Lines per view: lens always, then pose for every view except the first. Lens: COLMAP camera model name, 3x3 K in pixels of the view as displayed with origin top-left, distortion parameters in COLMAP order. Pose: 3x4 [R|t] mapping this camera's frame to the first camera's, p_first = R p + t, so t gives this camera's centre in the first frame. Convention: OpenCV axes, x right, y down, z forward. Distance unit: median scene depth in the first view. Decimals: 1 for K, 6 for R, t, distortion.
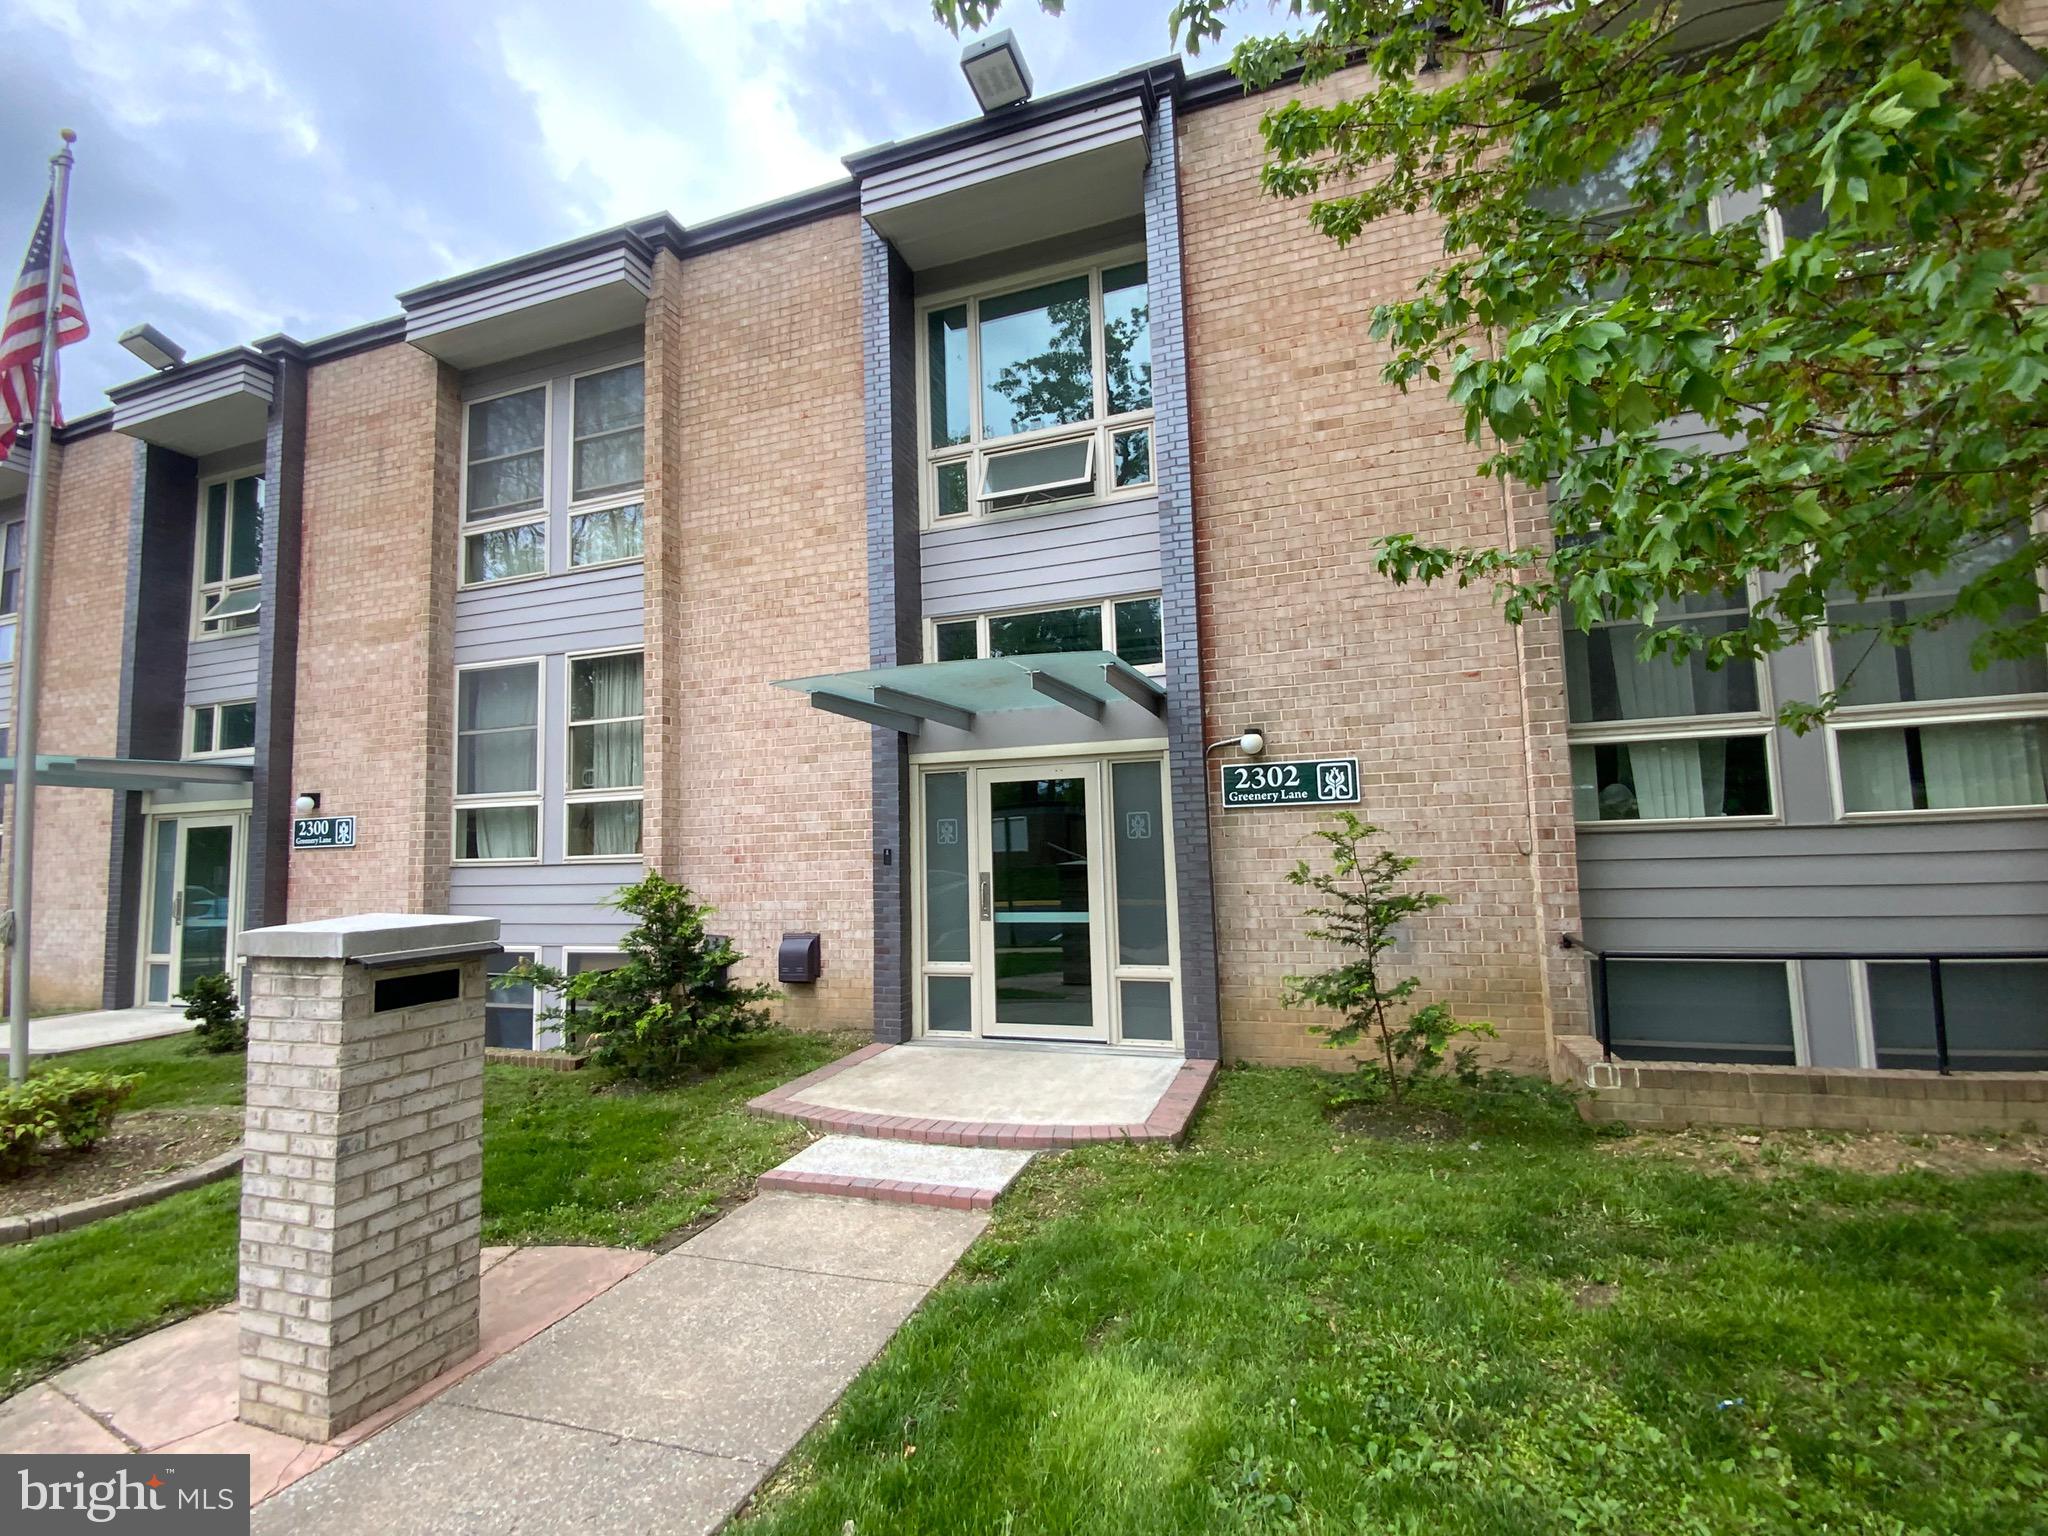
lens RADIAL K [[915.2, 0, 1019.5], [0, 915.2, 777.9], [0, 0, 1]] dist [0.020343, -0.024648]
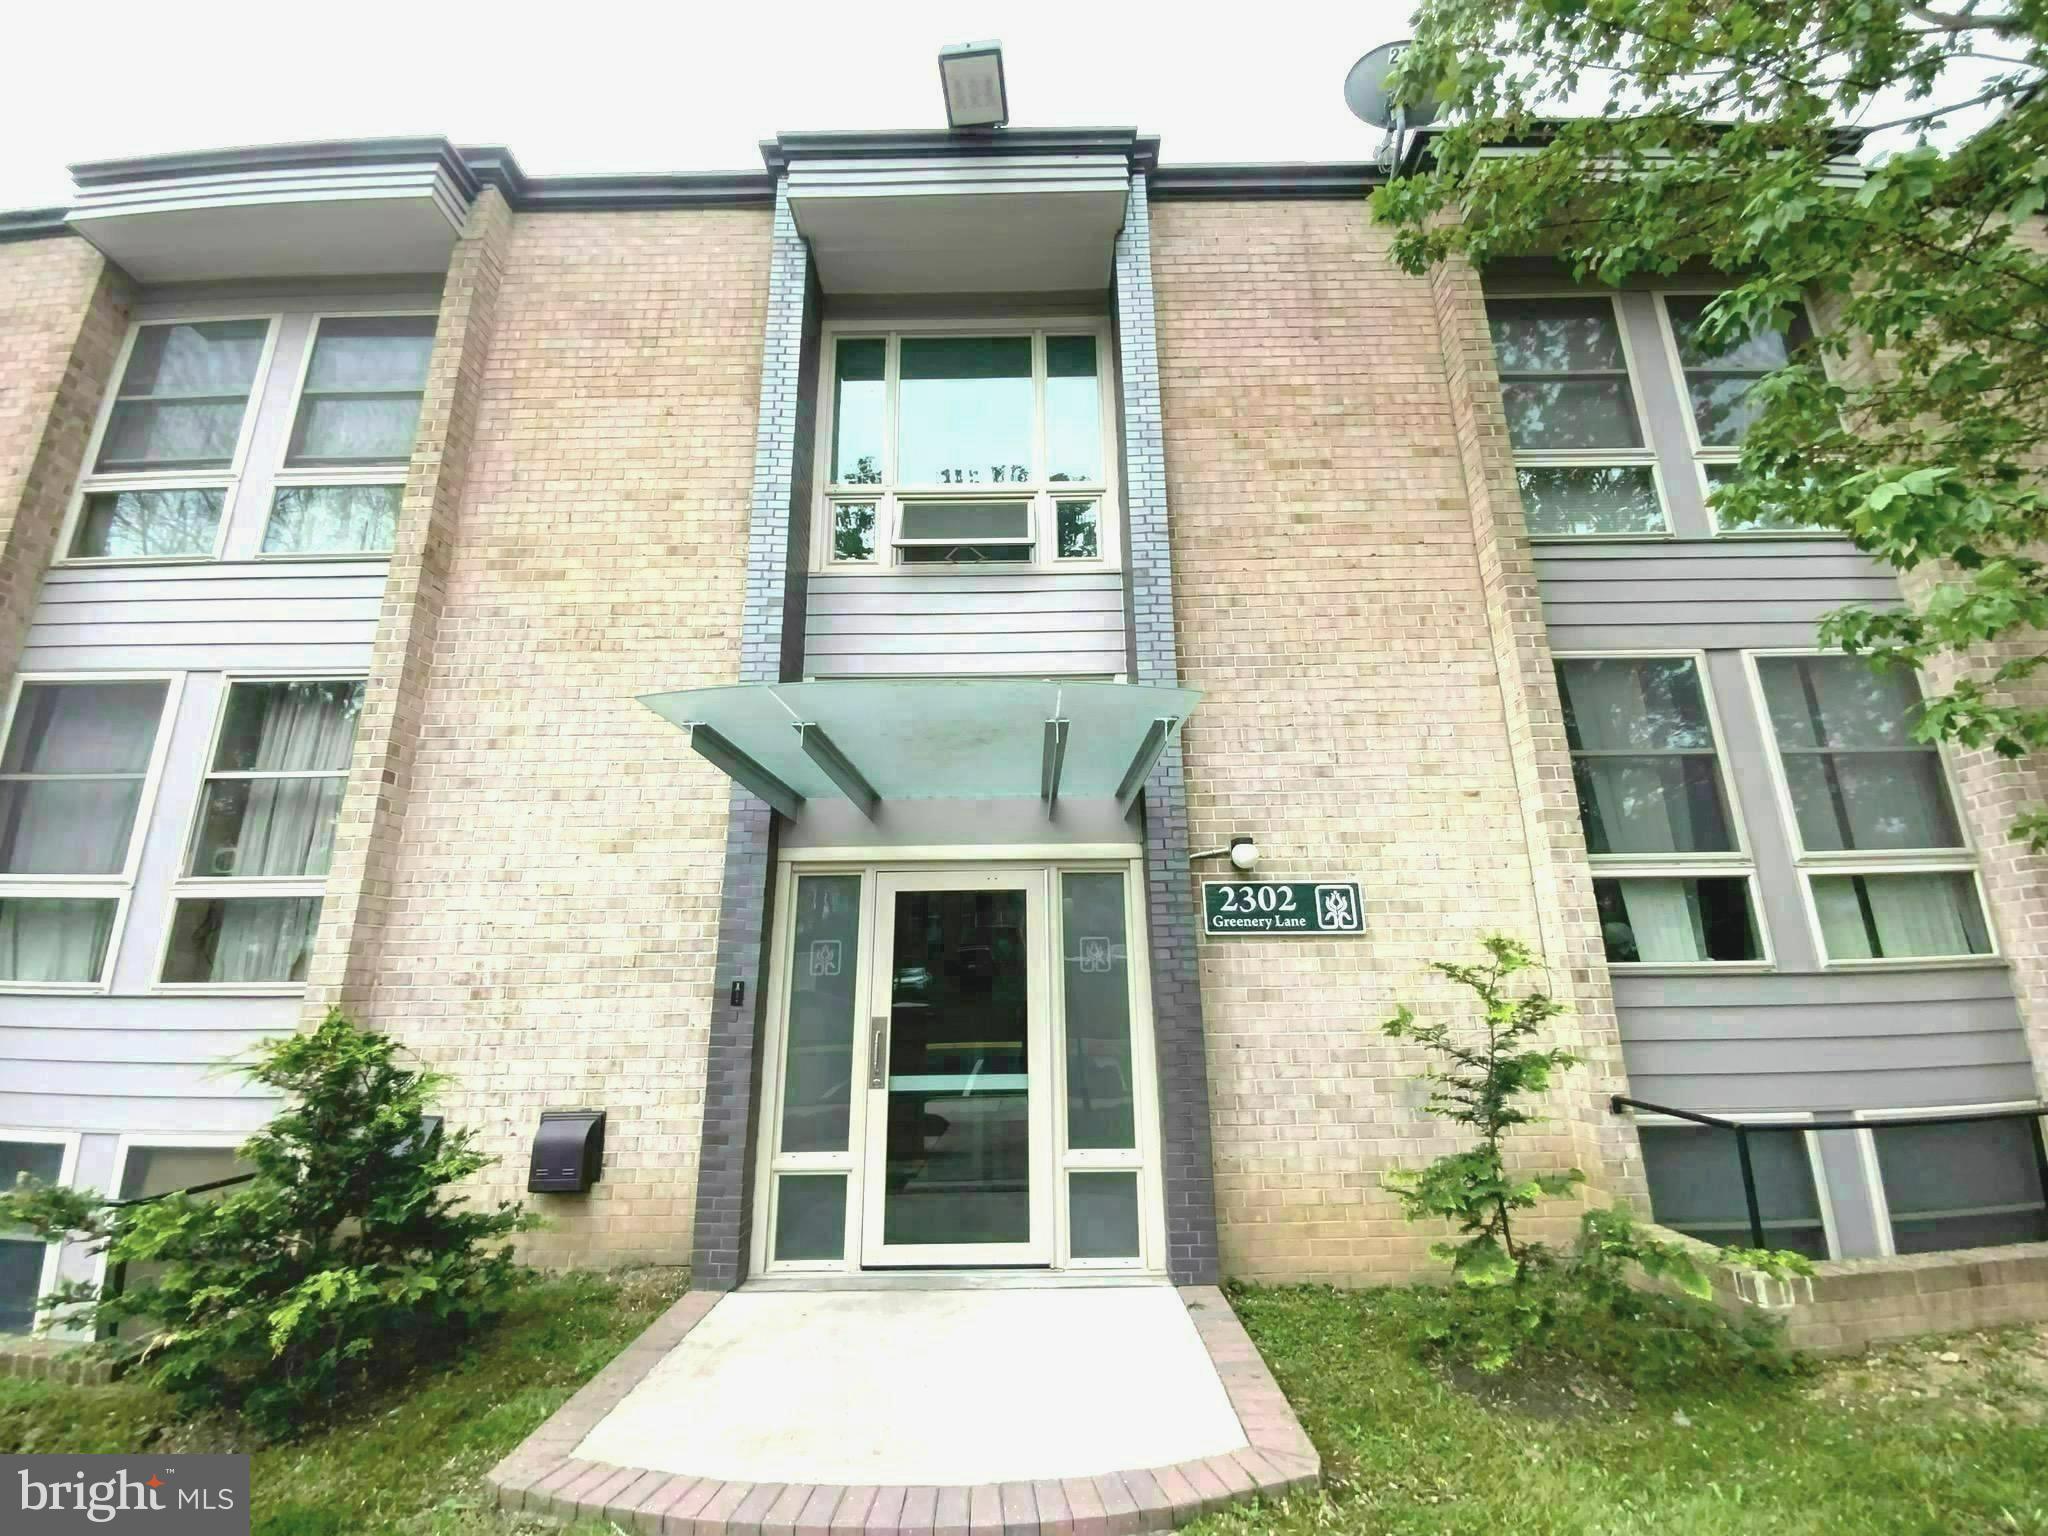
lens RADIAL K [[836.4, 0, 1024.0], [0, 836.4, 768.0], [0, 0, 1]] dist [0.013943, -0.016190]
pose [[0.944645, 0.099606, 0.312610, -0.159117], [-0.040559, 0.980947, -0.189995, 0.032056], [-0.325578, 0.166799, 0.930686, 0.319378]]
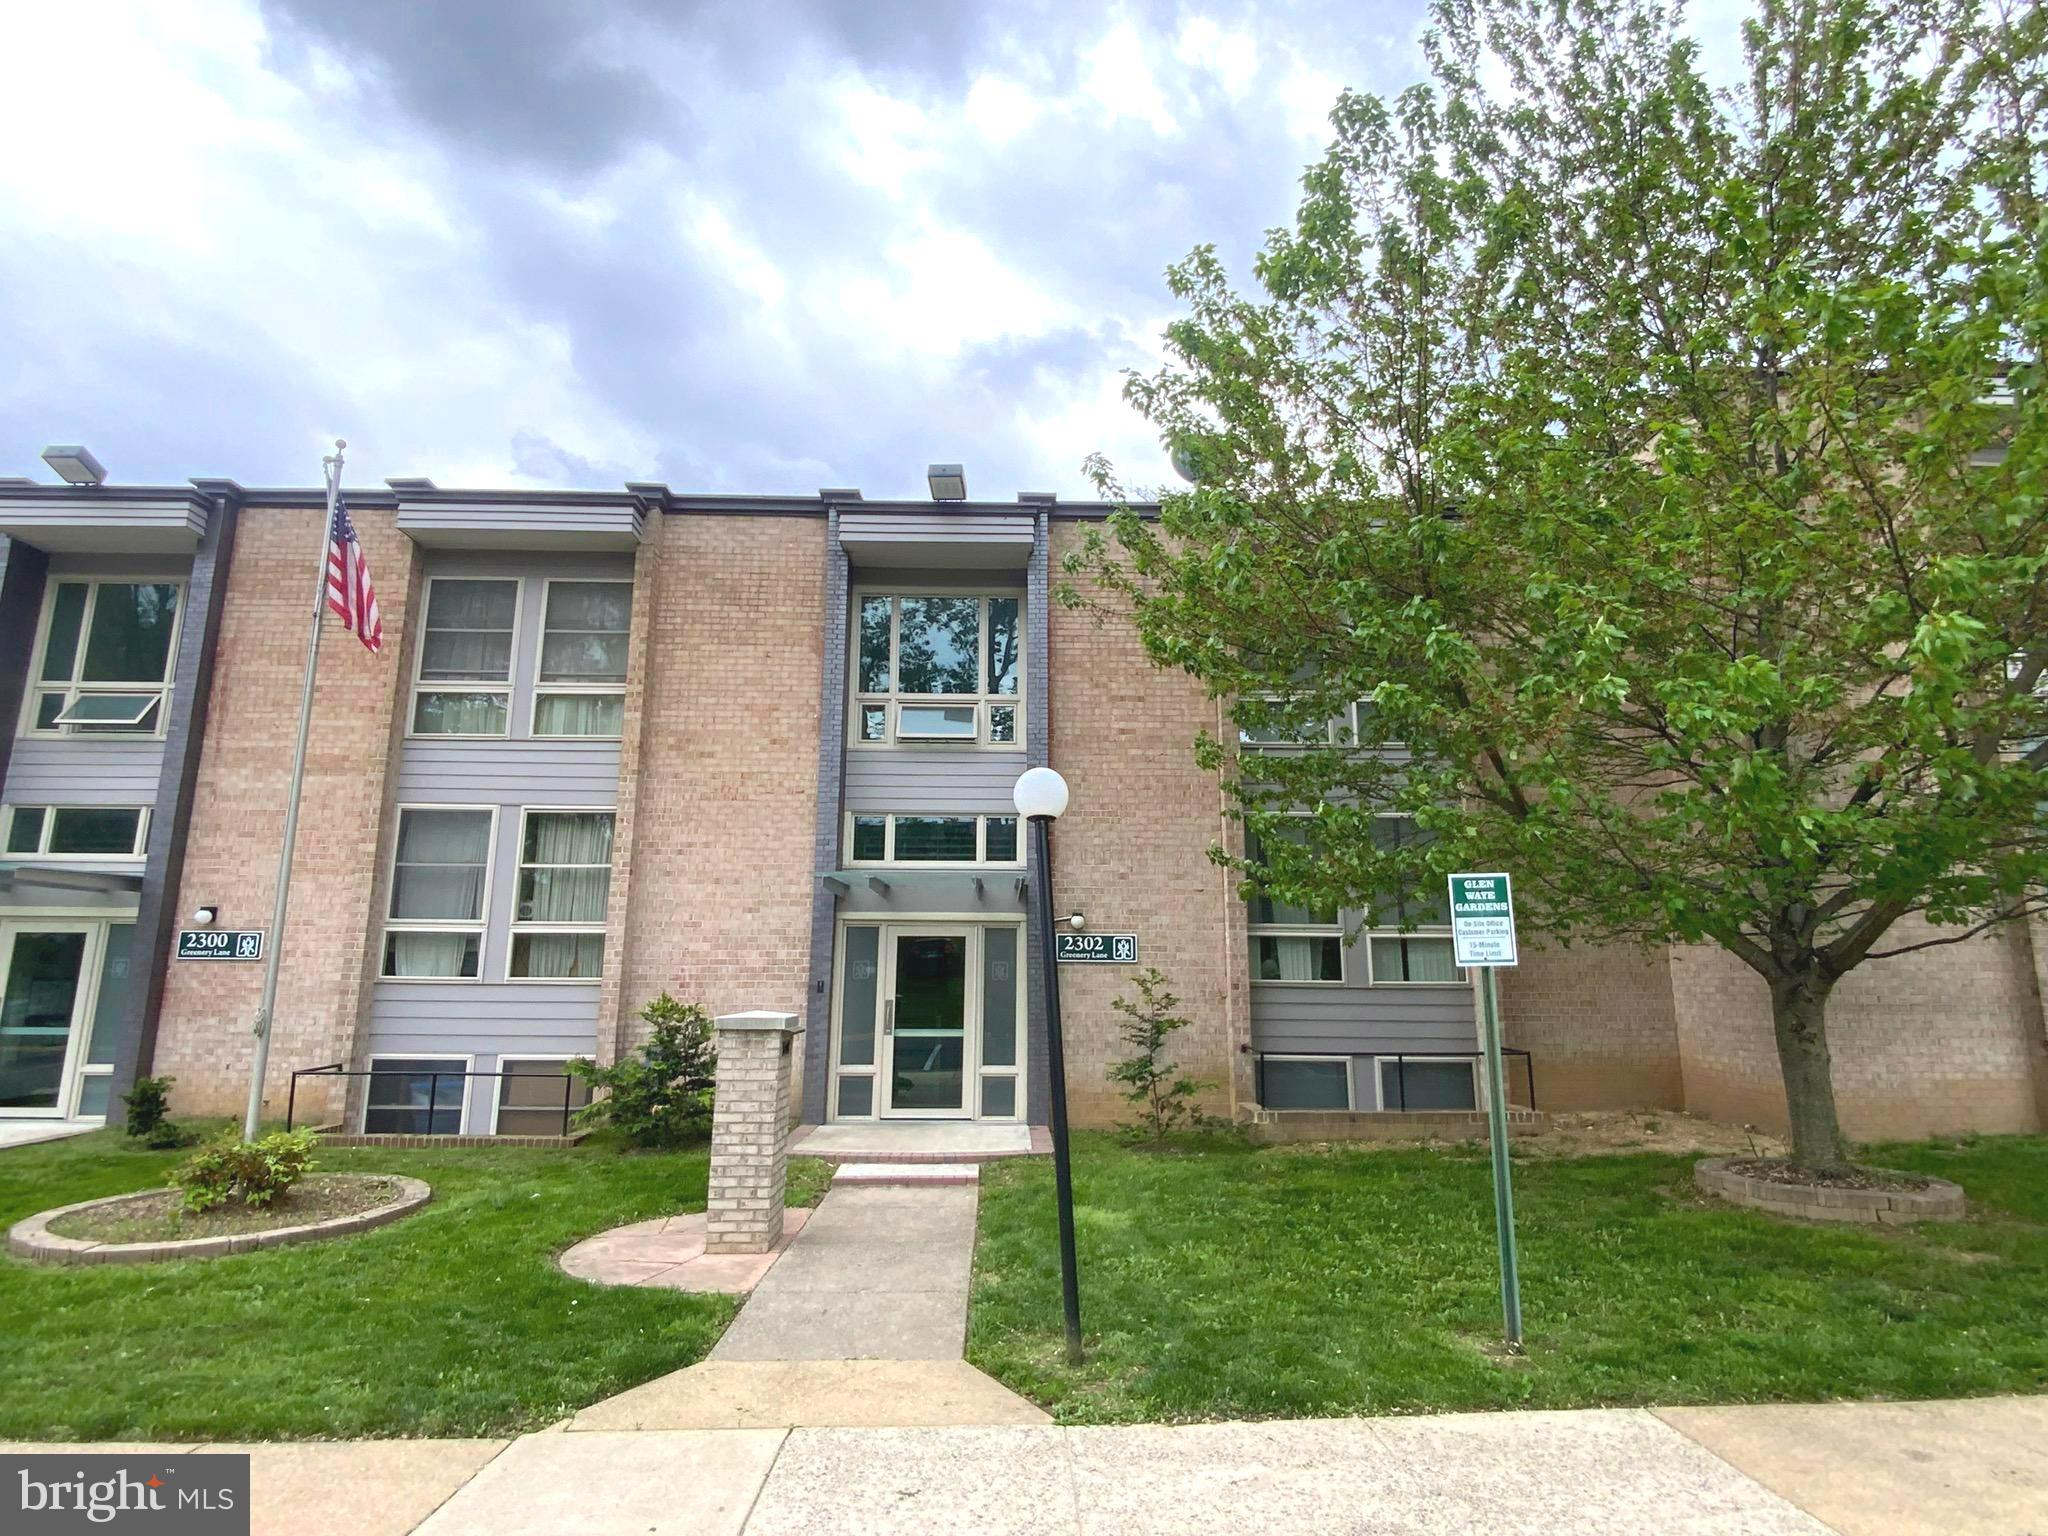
lens RADIAL K [[1063.1, 0, 1024.0], [0, 1063.1, 768.0], [0, 0, 1]] dist [0.053621, -0.066621]
pose [[0.936629, 0.100598, 0.335569, -0.443460], [-0.060152, 0.989839, -0.128845, -0.053927], [-0.345121, 0.100495, 0.933163, -0.673667]]
